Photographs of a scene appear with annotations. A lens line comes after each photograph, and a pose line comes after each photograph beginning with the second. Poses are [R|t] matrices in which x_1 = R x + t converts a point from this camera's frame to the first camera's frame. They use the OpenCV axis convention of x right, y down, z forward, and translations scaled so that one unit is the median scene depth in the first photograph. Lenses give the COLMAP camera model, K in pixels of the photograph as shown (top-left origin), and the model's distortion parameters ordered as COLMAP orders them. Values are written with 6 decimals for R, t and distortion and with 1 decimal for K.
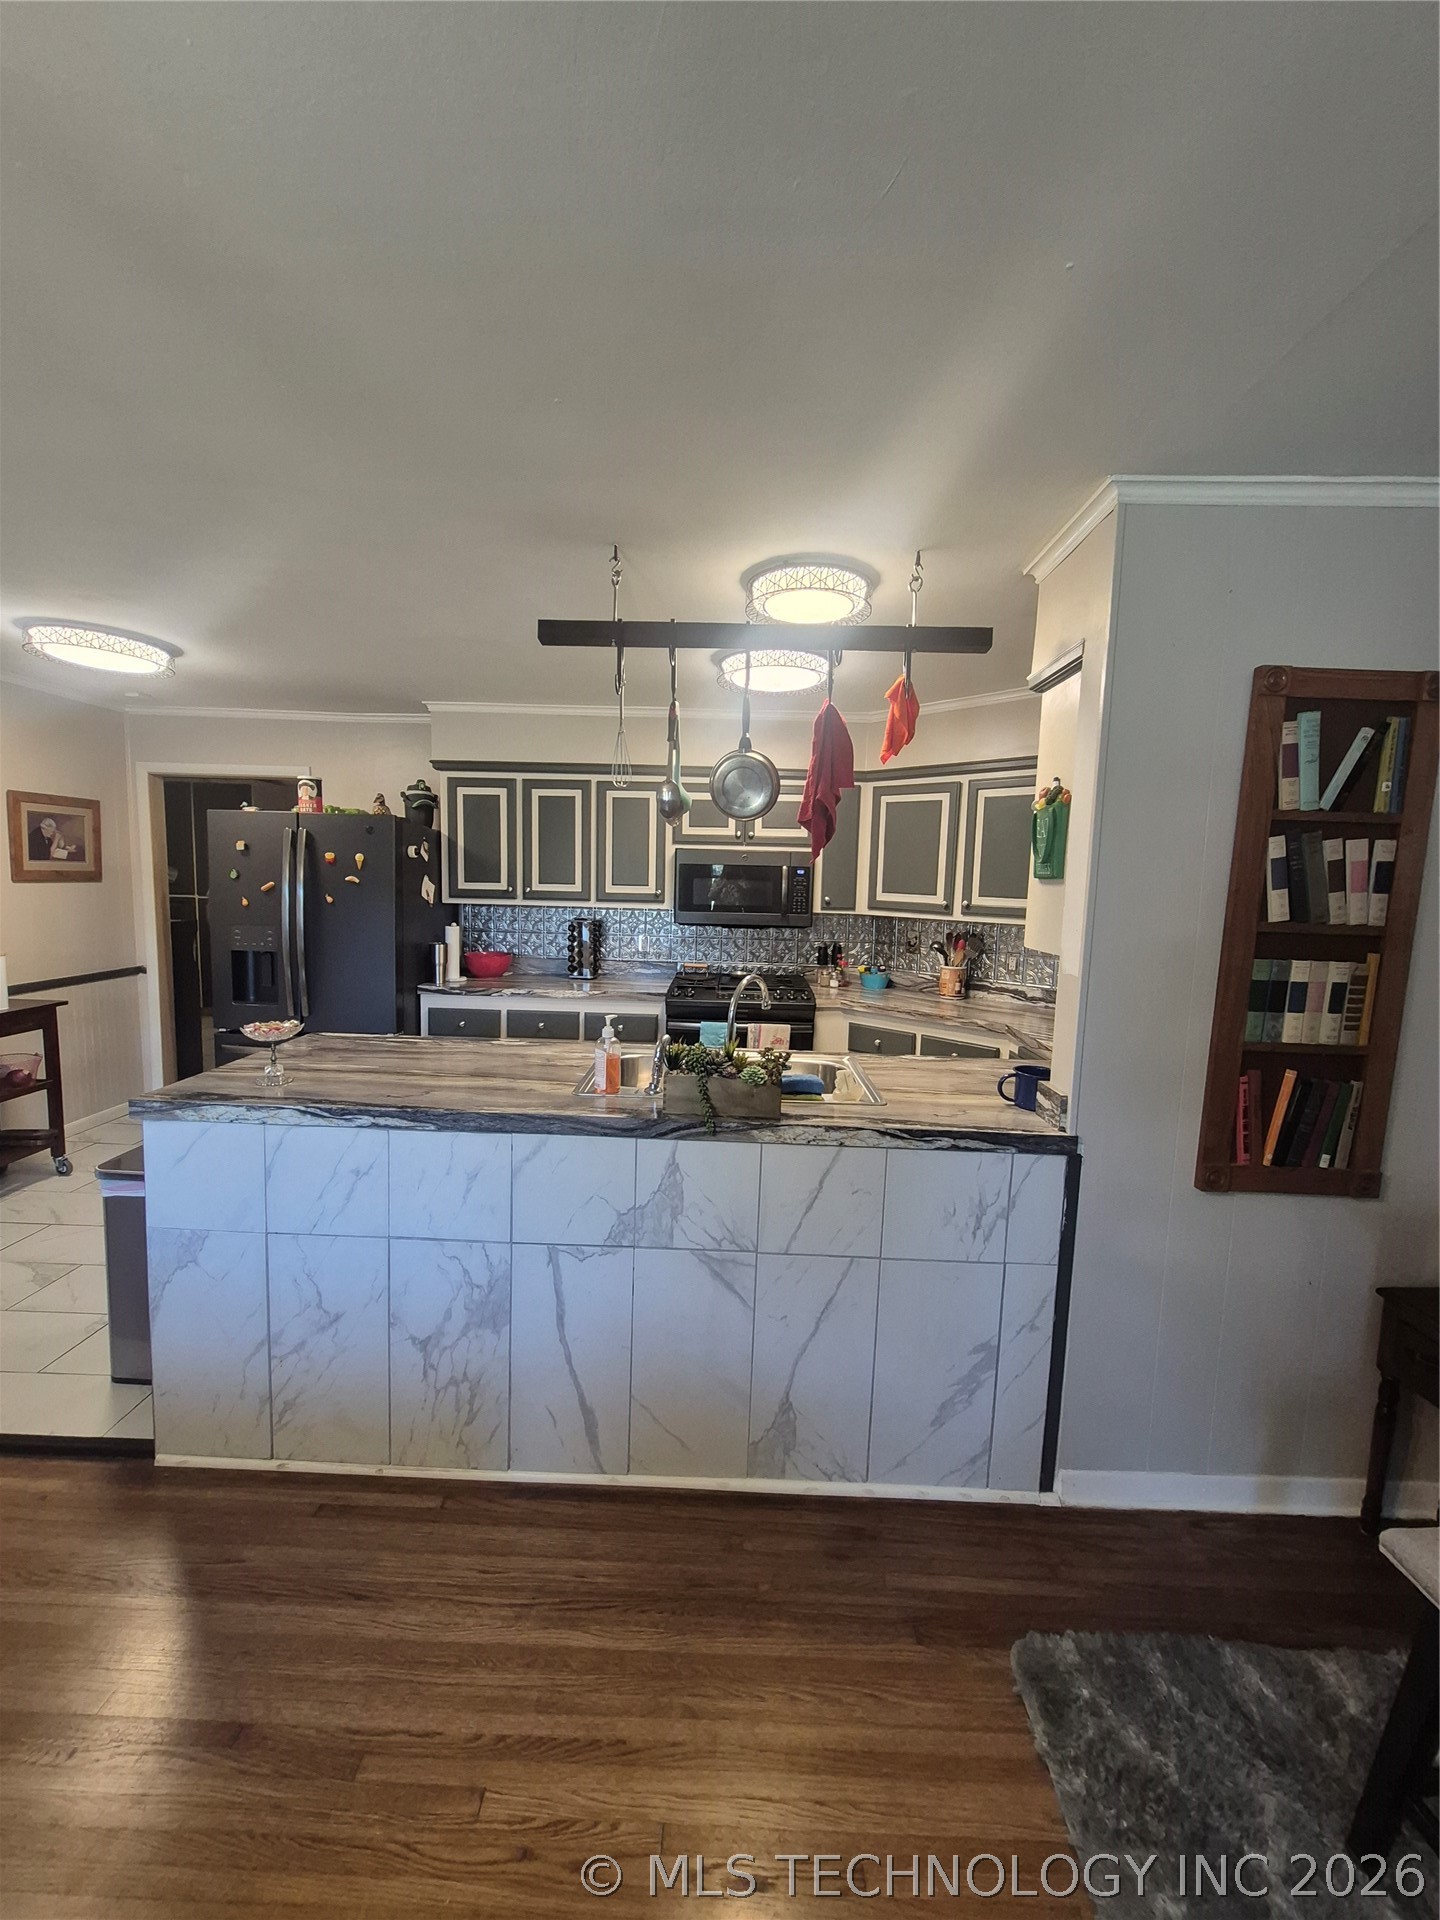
lens RADIAL K [[746.2, 0, 721.9], [0, 746.2, 951.0], [0, 0, 1]] dist [0.002110, -0.002008]
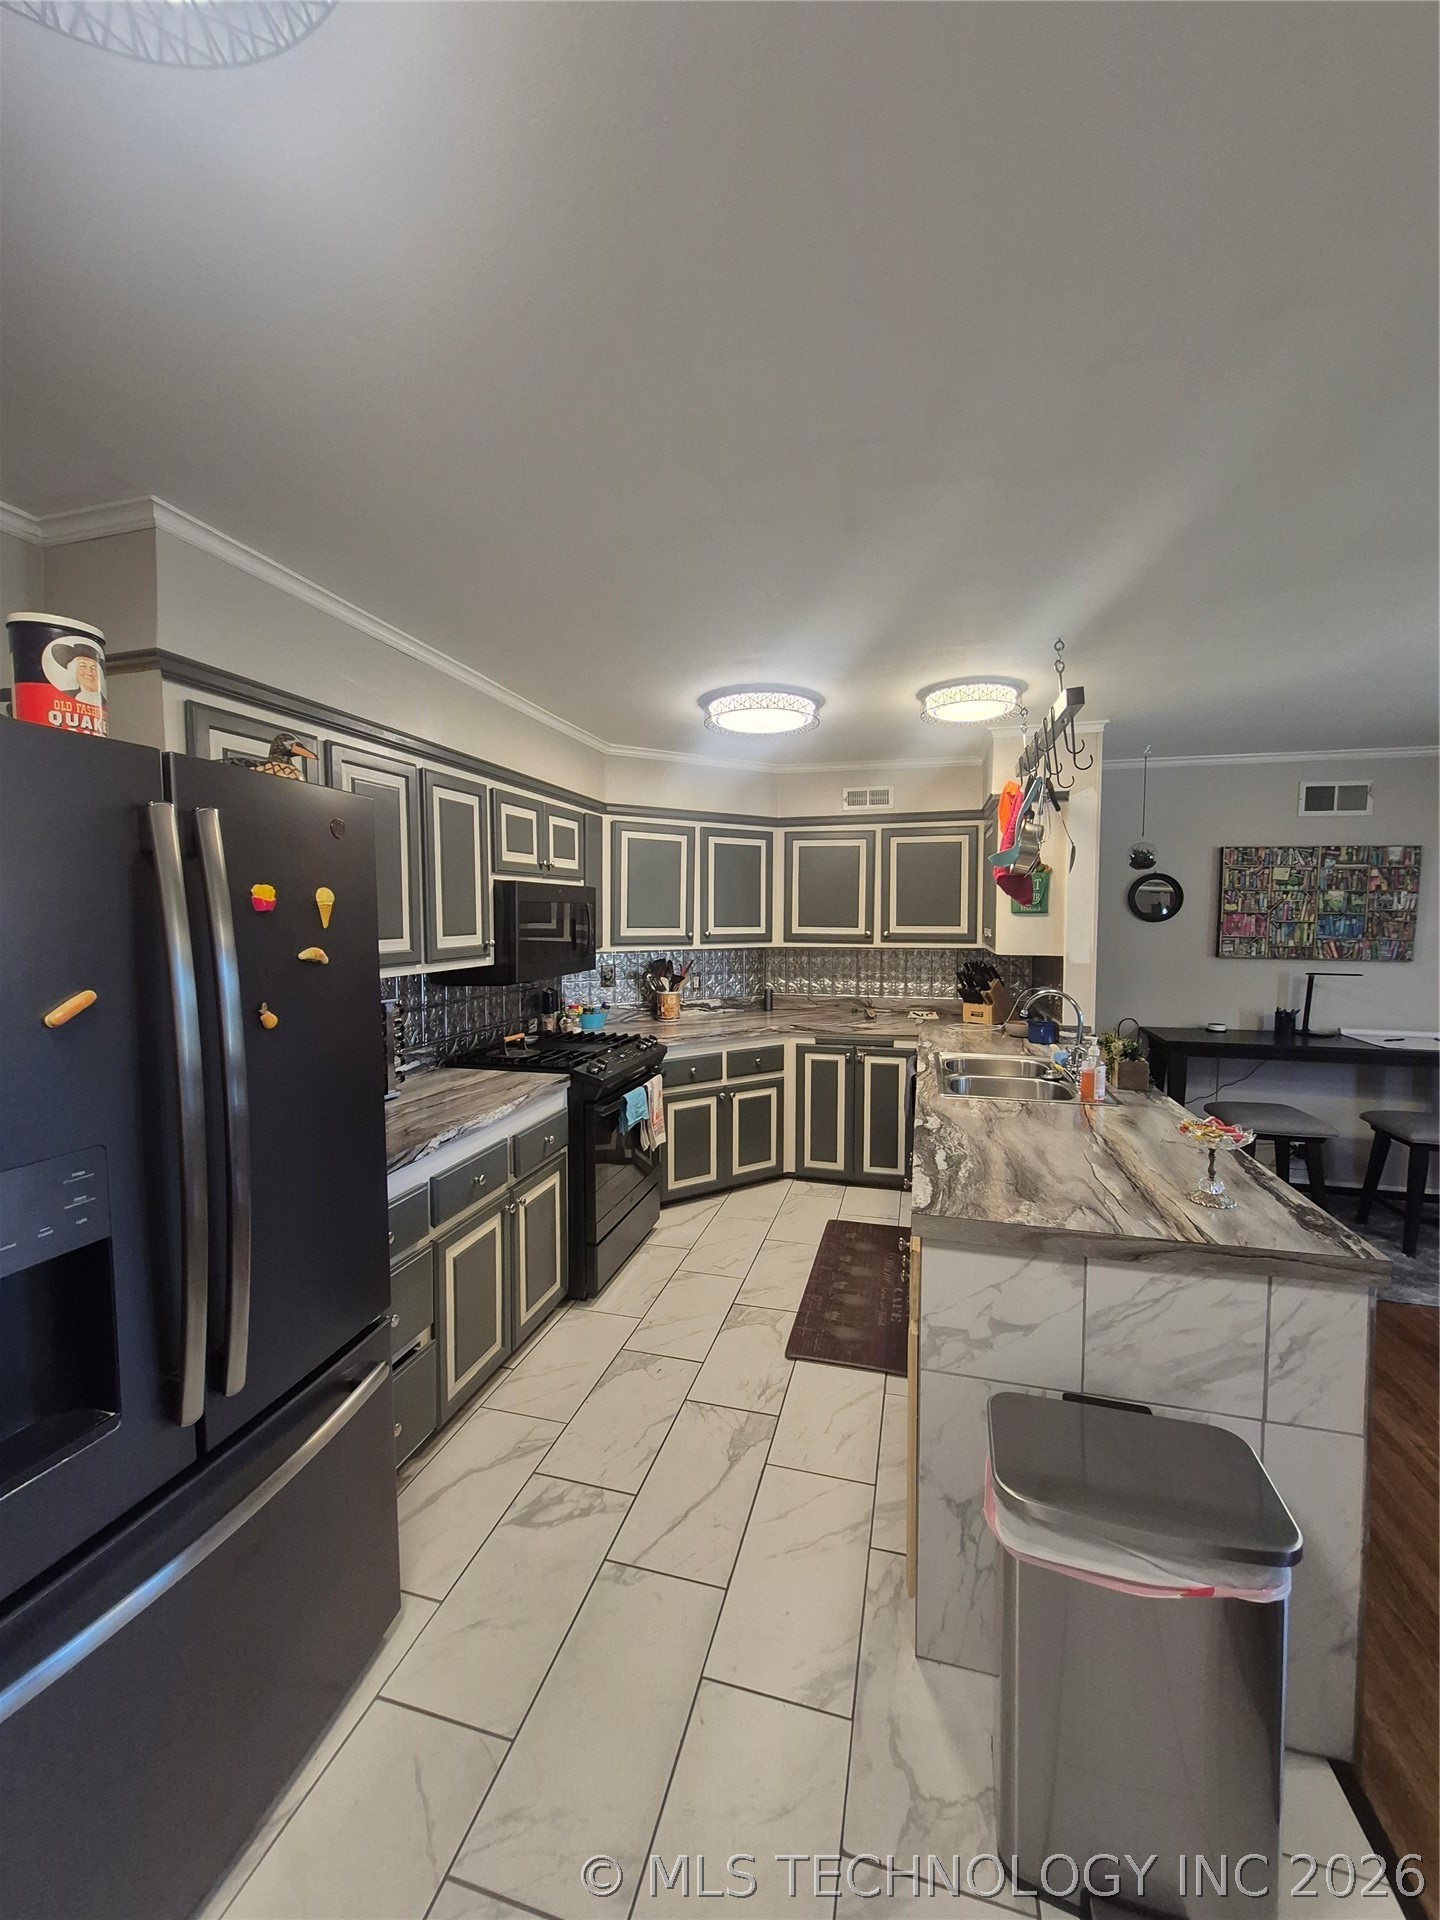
lens RADIAL K [[746.2, 0, 721.9], [0, 746.2, 951.0], [0, 0, 1]] dist [0.002110, -0.002008]
pose [[0.243855, -0.075642, 0.966857, -0.809437], [0.100112, 0.993591, 0.052484, -0.097682], [-0.964631, 0.083996, 0.249865, 0.709013]]
